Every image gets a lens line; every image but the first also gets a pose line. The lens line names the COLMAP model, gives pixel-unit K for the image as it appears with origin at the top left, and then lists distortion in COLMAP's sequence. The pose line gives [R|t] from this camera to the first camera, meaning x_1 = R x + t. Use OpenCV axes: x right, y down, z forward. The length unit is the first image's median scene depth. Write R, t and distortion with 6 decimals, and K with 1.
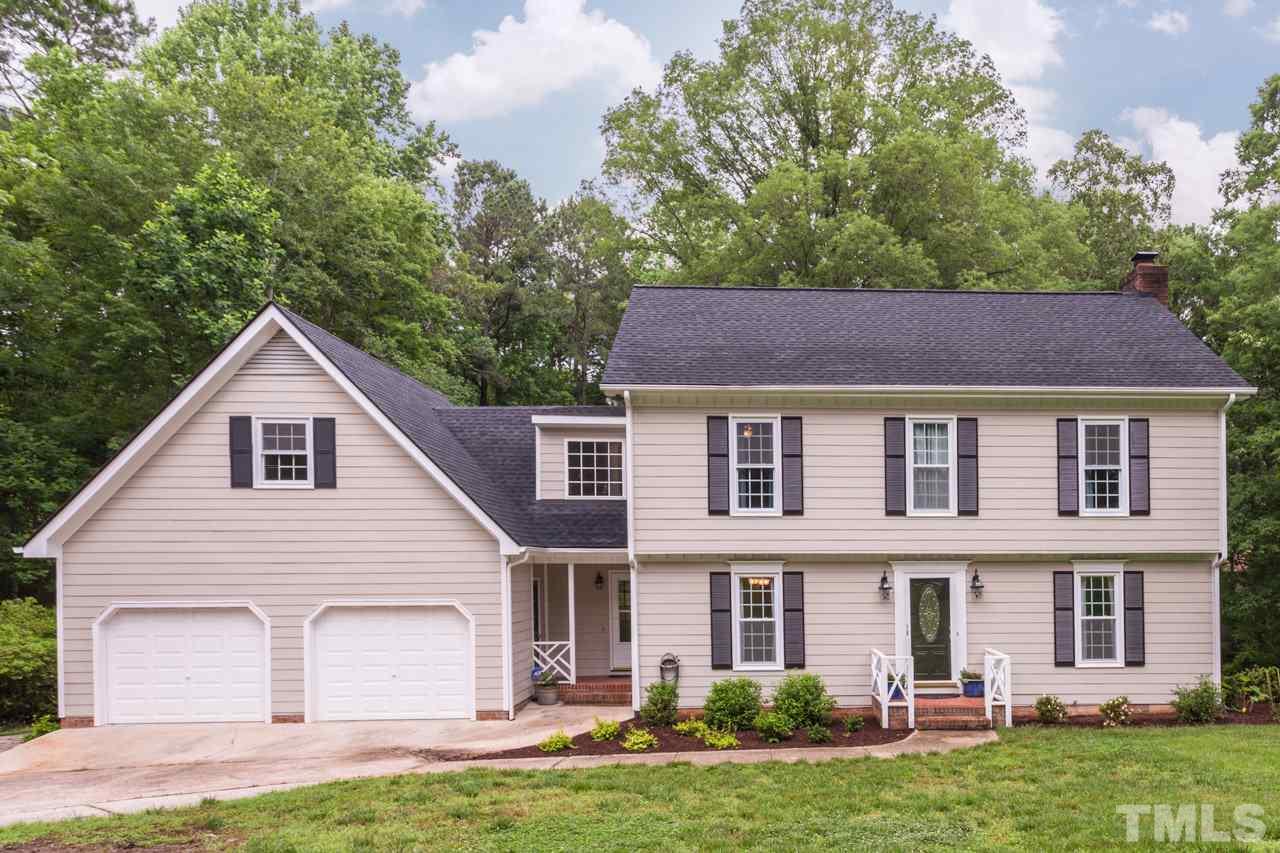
lens RADIAL K [[555.0, 0, 640.0], [0, 555.0, 545.1], [0, 0, 1]] dist [0.010778, -0.000045]
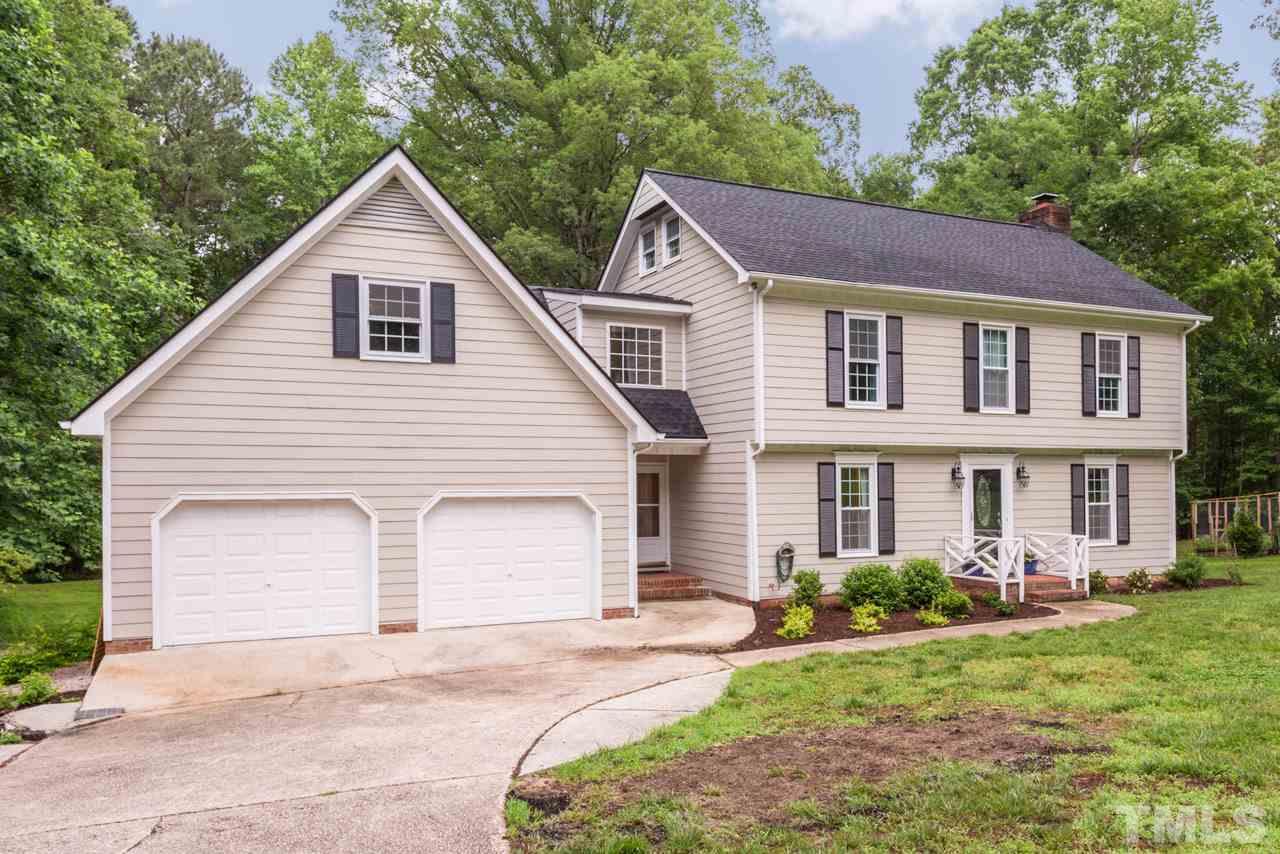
lens RADIAL K [[614.9, 0, 638.0], [0, 614.9, 423.5], [0, 0, 1]] dist [0.004592, 0.000389]
pose [[0.969032, 0.023882, 0.245776, -0.493110], [-0.021172, 0.999682, -0.013663, -0.000058], [-0.246024, 0.008036, 0.969230, -0.016138]]
